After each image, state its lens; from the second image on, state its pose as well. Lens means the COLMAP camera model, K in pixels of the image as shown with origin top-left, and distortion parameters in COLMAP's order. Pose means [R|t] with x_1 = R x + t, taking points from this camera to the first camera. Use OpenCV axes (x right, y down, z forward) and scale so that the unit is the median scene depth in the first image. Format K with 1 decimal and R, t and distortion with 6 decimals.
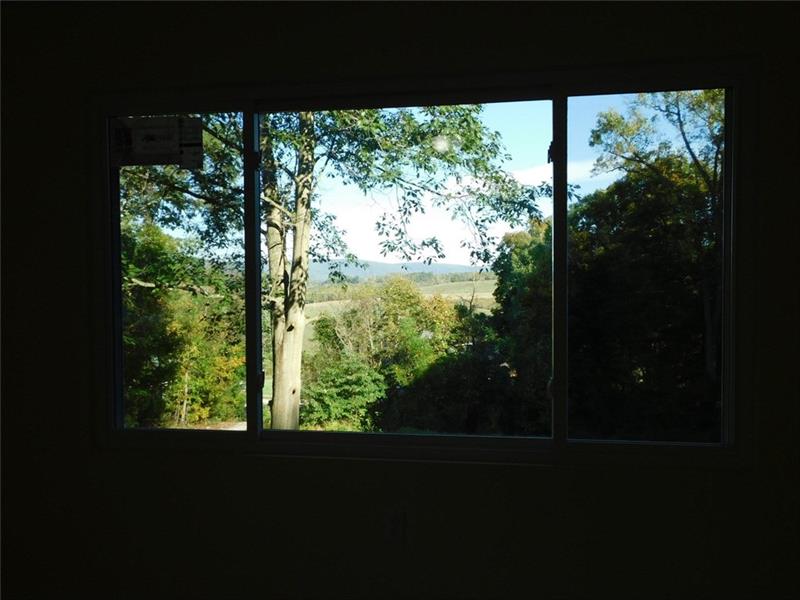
lens RADIAL K [[648.3, 0, 400.0], [0, 648.3, 300.0], [0, 0, 1]] dist [0.002366, 0.000204]
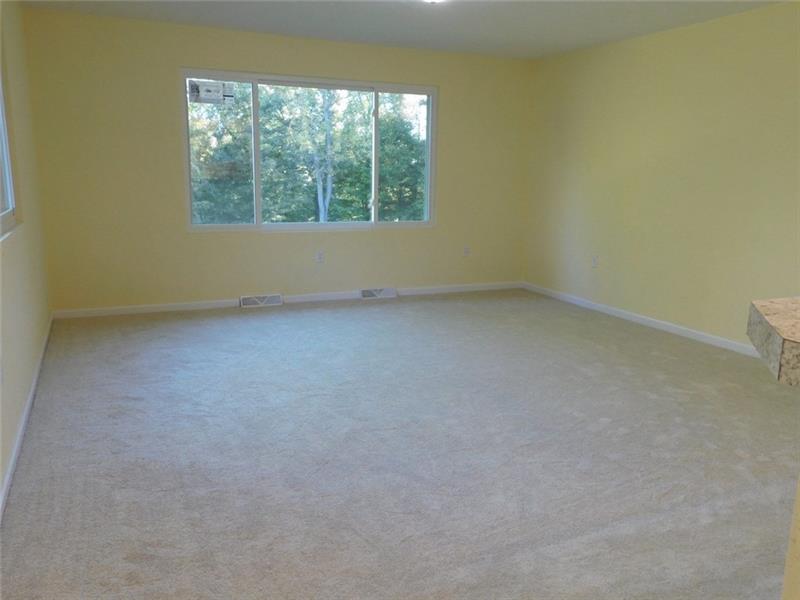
lens RADIAL K [[648.3, 0, 400.0], [0, 648.3, 300.0], [0, 0, 1]] dist [0.002366, 0.000204]
pose [[0.833992, -0.090367, 0.544327, -0.129838], [-0.003016, 0.985736, 0.168269, 0.008877], [-0.551769, -0.141977, 0.821823, -0.147907]]
